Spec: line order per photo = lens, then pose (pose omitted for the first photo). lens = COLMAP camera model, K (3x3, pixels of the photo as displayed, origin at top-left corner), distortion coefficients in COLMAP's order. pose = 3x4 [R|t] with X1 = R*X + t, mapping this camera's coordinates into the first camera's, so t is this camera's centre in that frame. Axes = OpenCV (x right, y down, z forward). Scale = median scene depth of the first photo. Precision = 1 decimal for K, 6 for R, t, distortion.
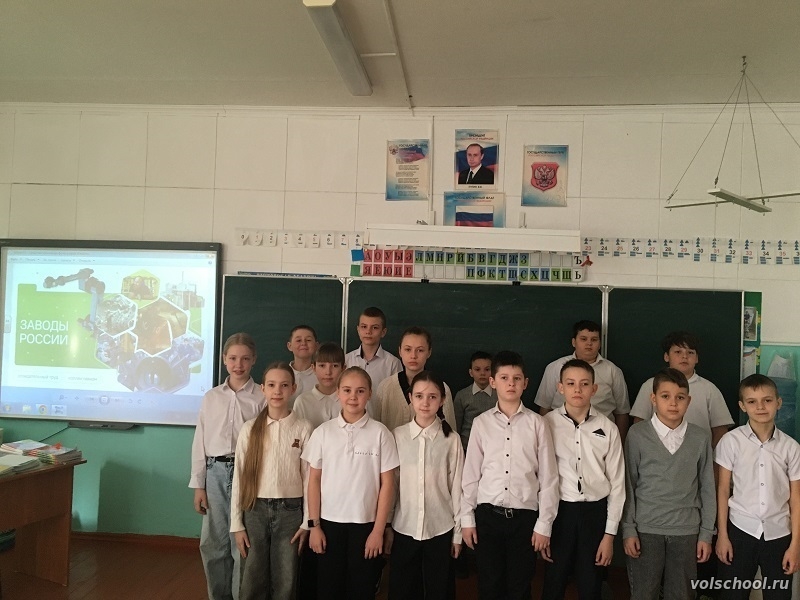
lens RADIAL K [[681.2, 0, 394.9], [0, 681.2, 302.1], [0, 0, 1]] dist [0.097047, -0.157719]
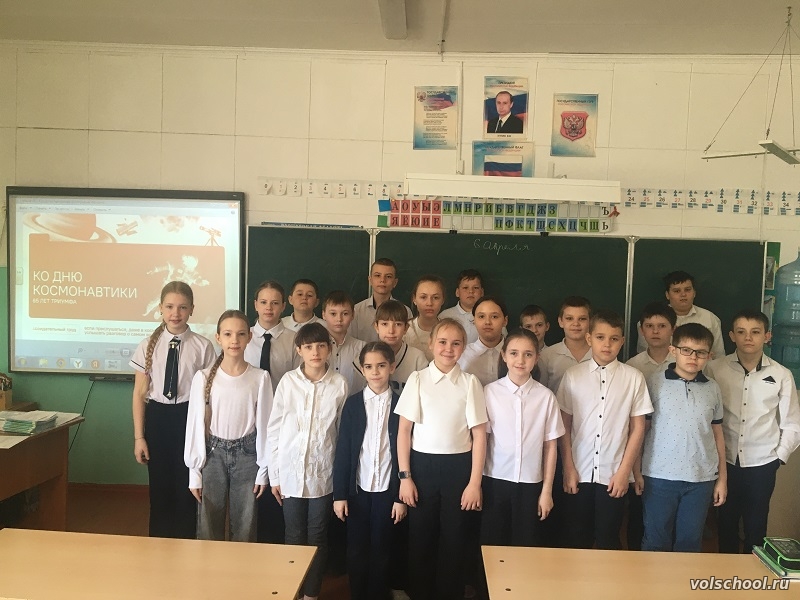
lens RADIAL K [[681.2, 0, 394.9], [0, 681.2, 302.1], [0, 0, 1]] dist [0.097047, -0.157719]
pose [[0.997863, -0.005770, 0.065088, -0.106477], [0.001022, 0.997350, 0.072741, -0.001064], [-0.065335, -0.072519, 0.995225, 0.004143]]
